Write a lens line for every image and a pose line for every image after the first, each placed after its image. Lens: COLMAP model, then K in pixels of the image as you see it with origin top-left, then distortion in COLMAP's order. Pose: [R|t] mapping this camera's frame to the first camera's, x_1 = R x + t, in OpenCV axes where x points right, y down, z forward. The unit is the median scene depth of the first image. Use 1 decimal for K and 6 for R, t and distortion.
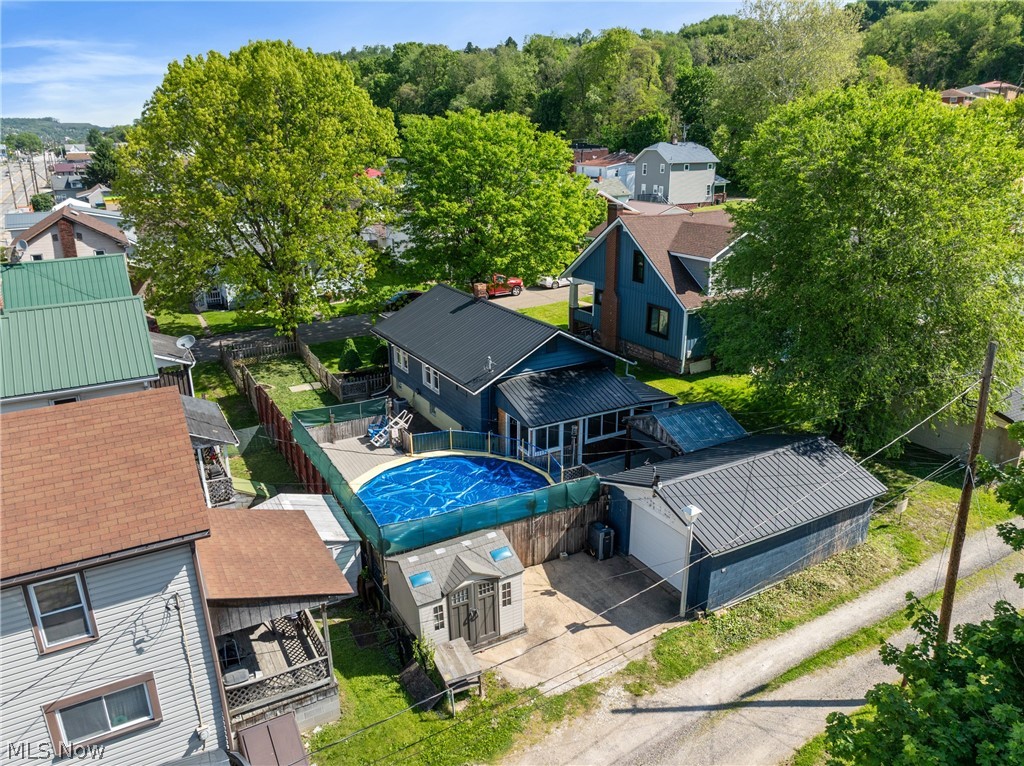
lens RADIAL K [[711.2, 0, 512.0], [0, 711.2, 383.0], [0, 0, 1]] dist [-0.005181, -0.002116]
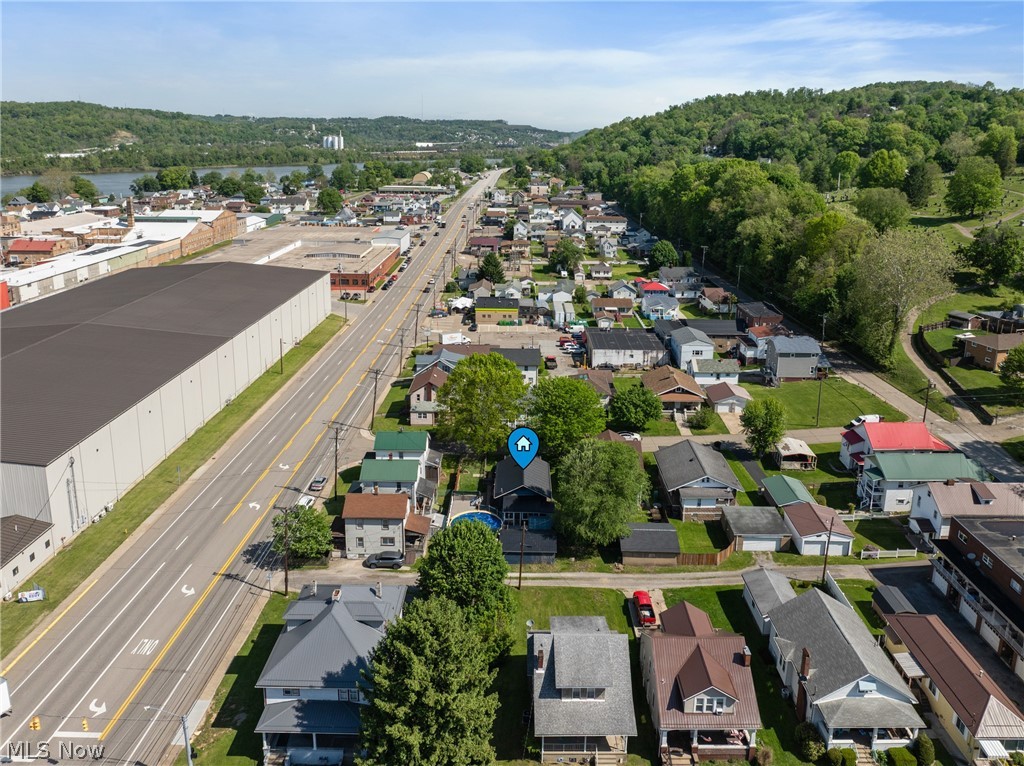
lens RADIAL K [[711.2, 0, 512.0], [0, 711.2, 383.0], [0, 0, 1]] dist [-0.005181, -0.002116]
pose [[0.857982, 0.166466, -0.485958, 2.552280], [-0.168775, 0.984867, 0.039388, -1.088676], [0.485161, 0.048224, 0.873094, -3.238813]]
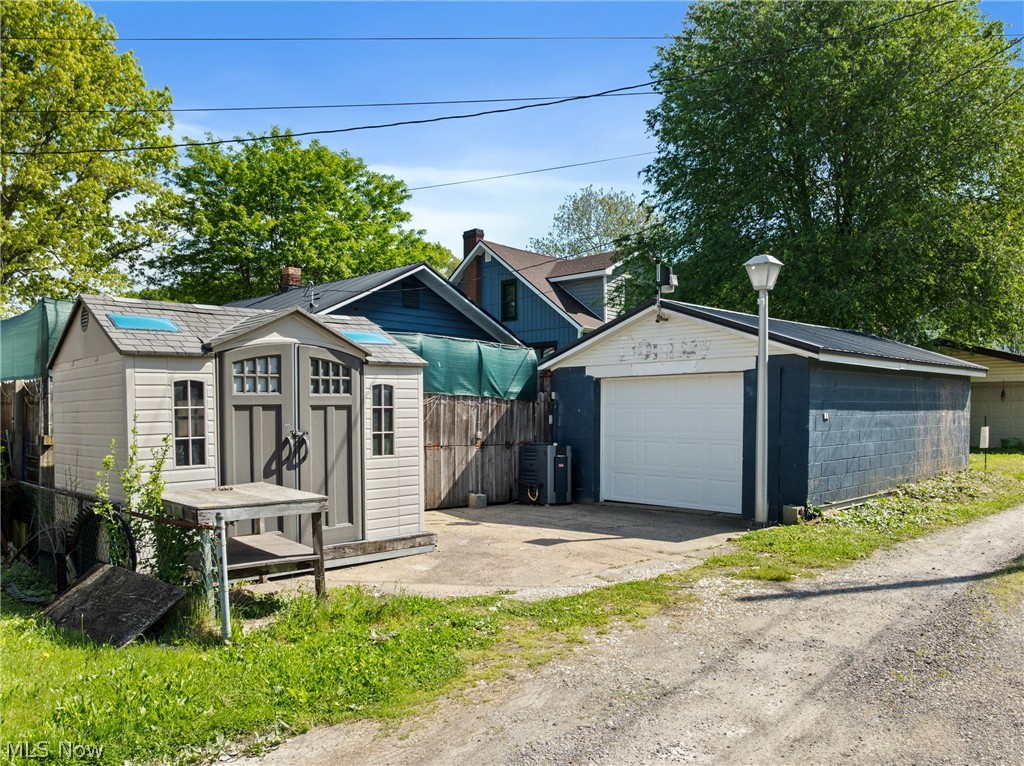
lens RADIAL K [[788.0, 0, 529.2], [0, 788.0, 385.2], [0, 0, 1]] dist [-0.010454, -0.003433]
pose [[0.966083, 0.006397, 0.258152, -0.041336], [0.074382, 0.950430, -0.301911, 0.412298], [-0.247287, 0.310873, 0.917718, 0.576498]]
